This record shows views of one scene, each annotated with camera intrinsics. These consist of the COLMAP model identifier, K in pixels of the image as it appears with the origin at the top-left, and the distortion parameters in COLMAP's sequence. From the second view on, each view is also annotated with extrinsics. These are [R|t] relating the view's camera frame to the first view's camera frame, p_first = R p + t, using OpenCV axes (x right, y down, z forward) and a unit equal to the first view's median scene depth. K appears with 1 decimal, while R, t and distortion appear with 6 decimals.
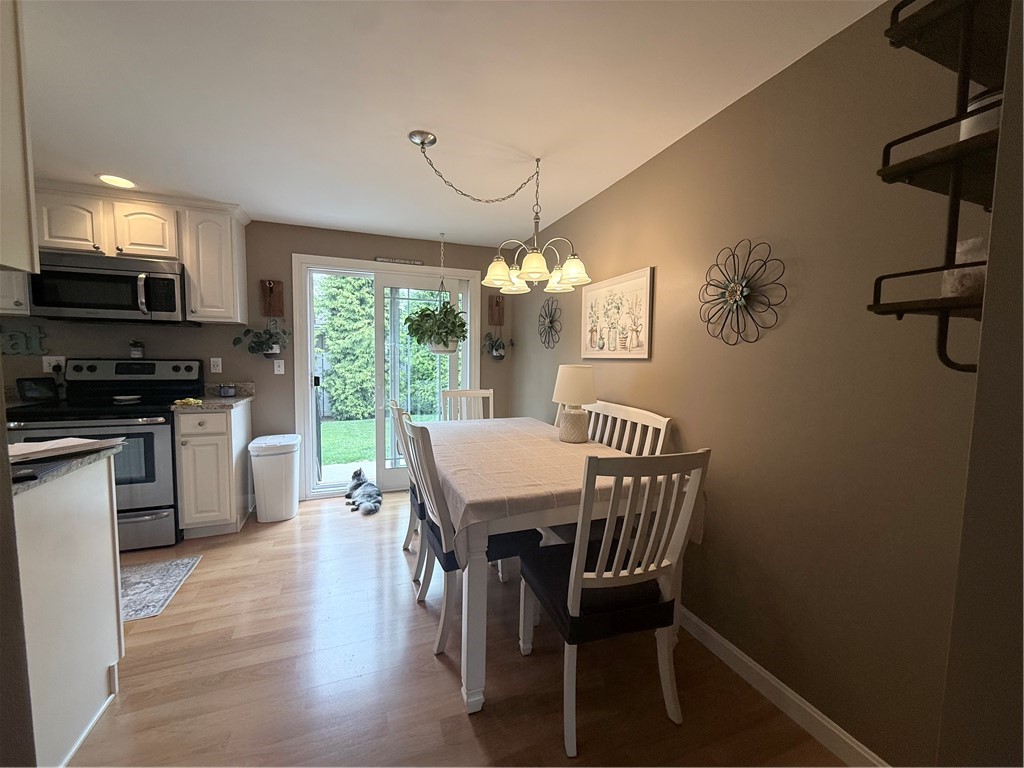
lens RADIAL K [[406.5, 0, 512.1], [0, 406.5, 381.8], [0, 0, 1]] dist [0.001969, 0.000074]
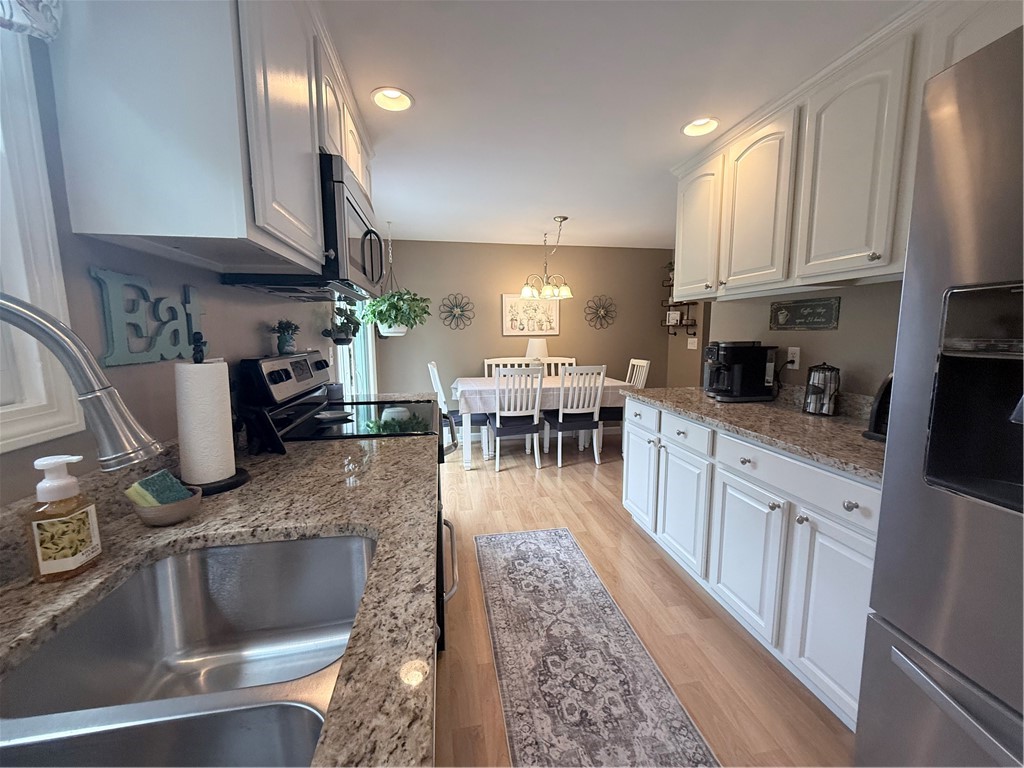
lens RADIAL K [[406.5, 0, 516.4], [0, 406.5, 381.0], [0, 0, 1]] dist [0.001969, 0.000074]
pose [[0.192064, -0.127391, 0.973079, -1.727759], [0.075045, 0.990542, 0.114865, -0.068662], [-0.978509, 0.050963, 0.199808, 0.691243]]
